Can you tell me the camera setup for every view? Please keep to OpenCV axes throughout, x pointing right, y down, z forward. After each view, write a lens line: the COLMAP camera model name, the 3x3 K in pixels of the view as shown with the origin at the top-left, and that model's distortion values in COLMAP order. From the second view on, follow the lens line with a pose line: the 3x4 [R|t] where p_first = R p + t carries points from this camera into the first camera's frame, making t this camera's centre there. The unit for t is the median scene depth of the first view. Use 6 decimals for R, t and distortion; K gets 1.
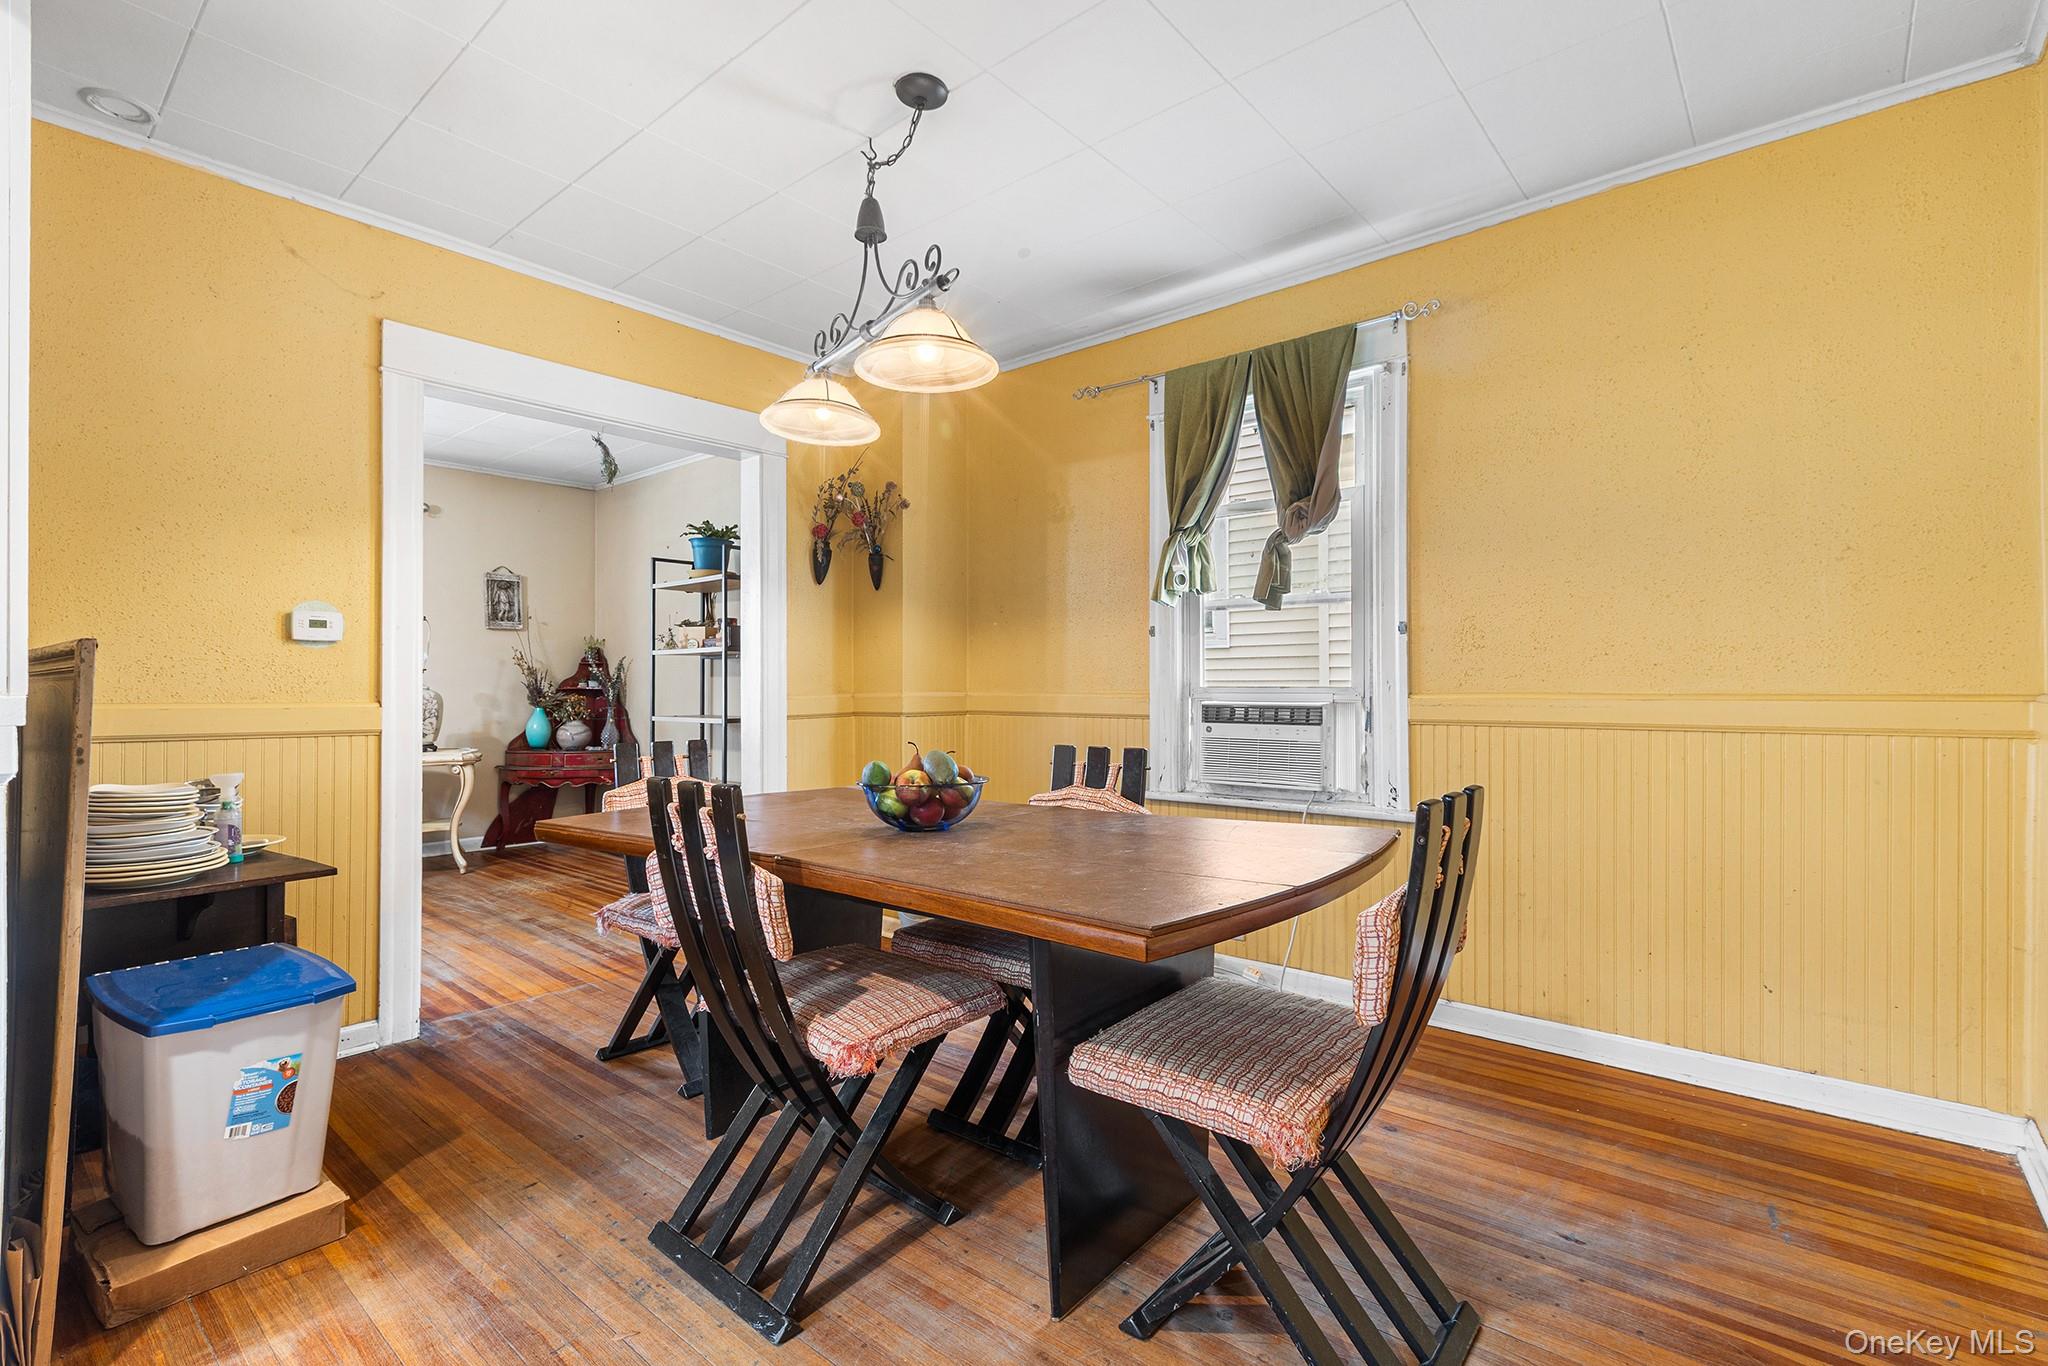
lens RADIAL K [[929.7, 0, 1024.0], [0, 929.7, 683.0], [0, 0, 1]] dist [-0.001013, -0.000195]
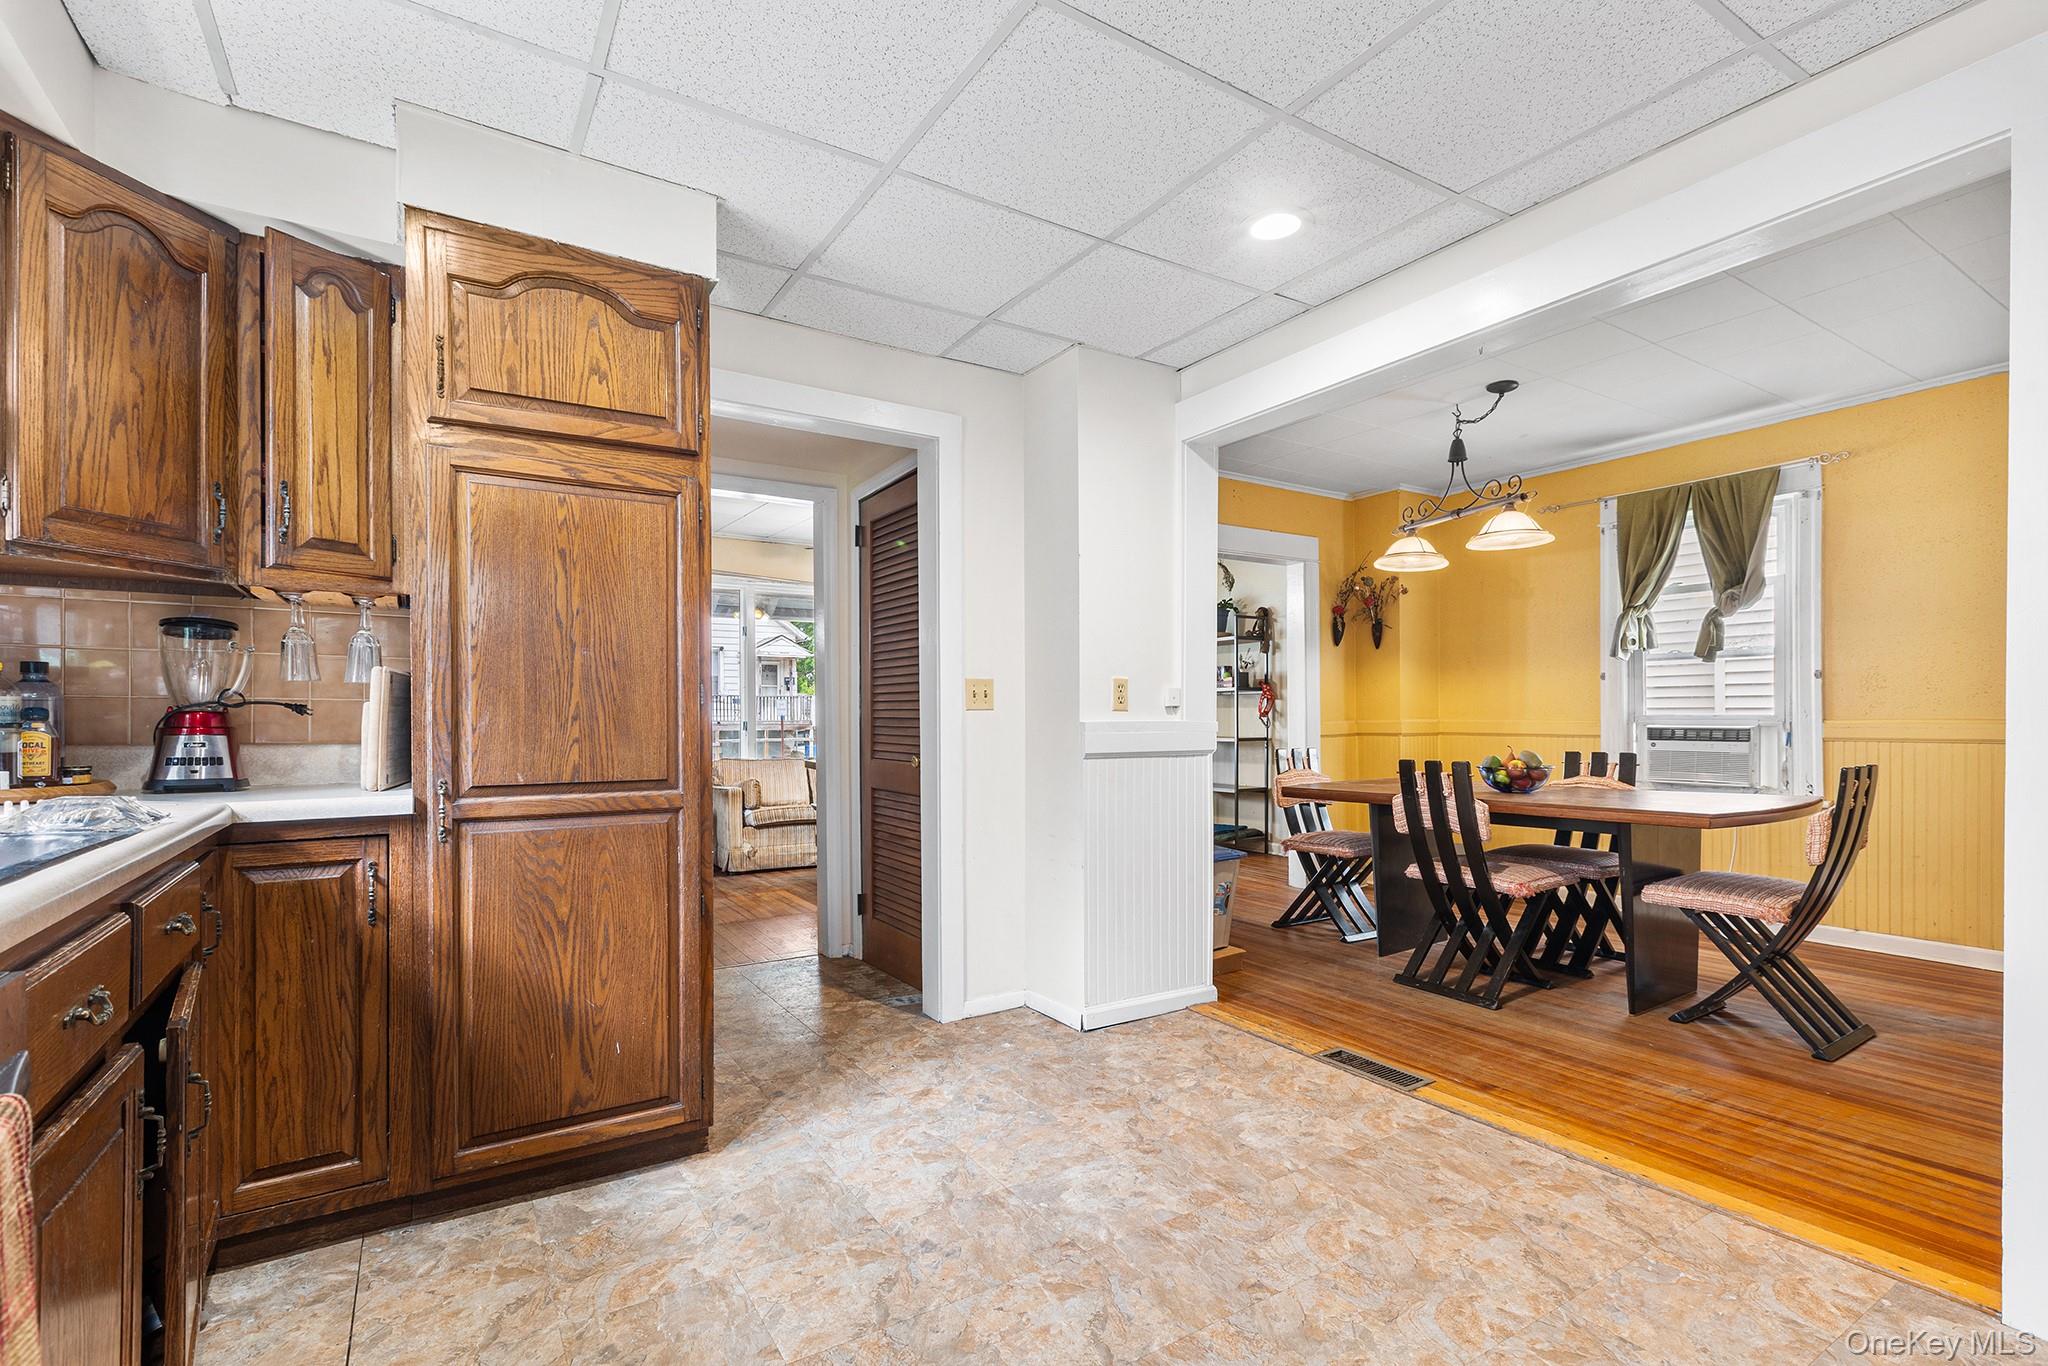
lens RADIAL K [[936.1, 0, 1026.1], [0, 936.1, 718.0], [0, 0, 1]] dist [0.000753, 0.000436]
pose [[0.956939, -0.001731, -0.290283, -0.343262], [0.004577, 0.999948, 0.009126, -0.010221], [0.290252, -0.010062, 0.956897, -0.742337]]
